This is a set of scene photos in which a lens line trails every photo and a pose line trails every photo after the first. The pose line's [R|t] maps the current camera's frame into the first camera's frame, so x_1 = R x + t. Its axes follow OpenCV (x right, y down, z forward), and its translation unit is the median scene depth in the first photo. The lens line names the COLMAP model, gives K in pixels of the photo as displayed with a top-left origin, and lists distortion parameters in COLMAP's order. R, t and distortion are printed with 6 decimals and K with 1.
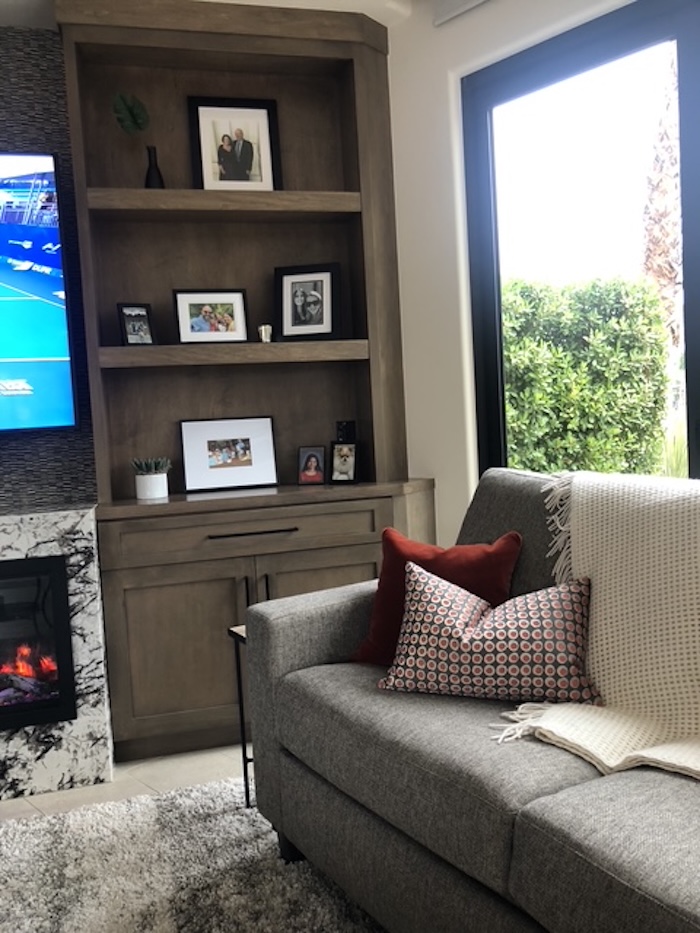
lens RADIAL K [[754.1, 0, 350.1], [0, 754.1, 466.0], [0, 0, 1]] dist [0.031493, -0.048229]
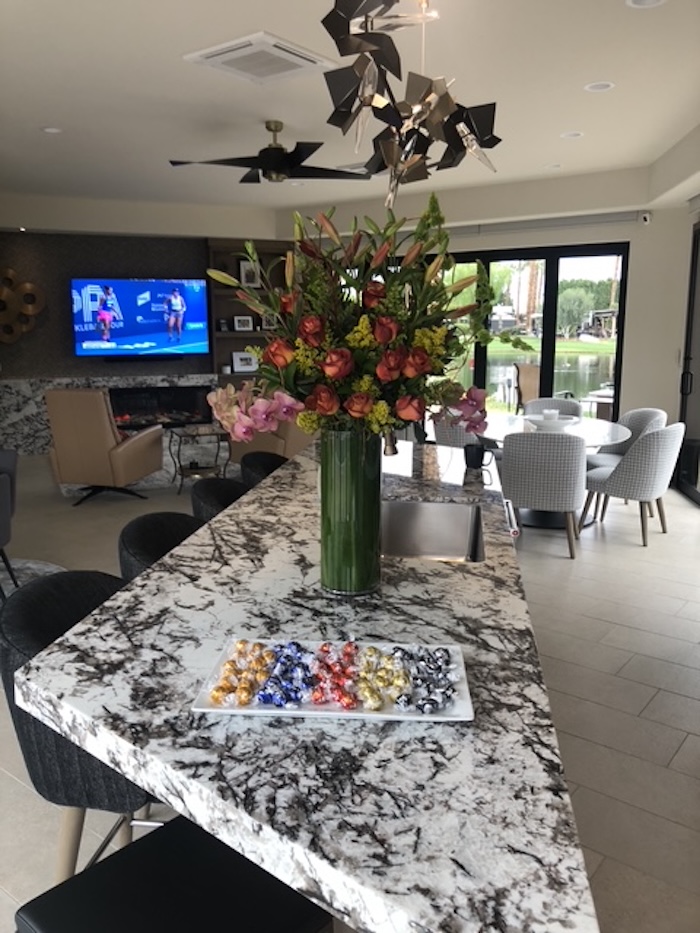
lens RADIAL K [[754.1, 0, 349.5], [0, 754.1, 465.1], [0, 0, 1]] dist [0.031493, -0.048229]
pose [[0.989537, 0.028274, 0.141483, -0.173458], [-0.044251, 0.992825, 0.111089, 0.051638], [-0.137327, -0.116187, 0.983688, -2.696397]]
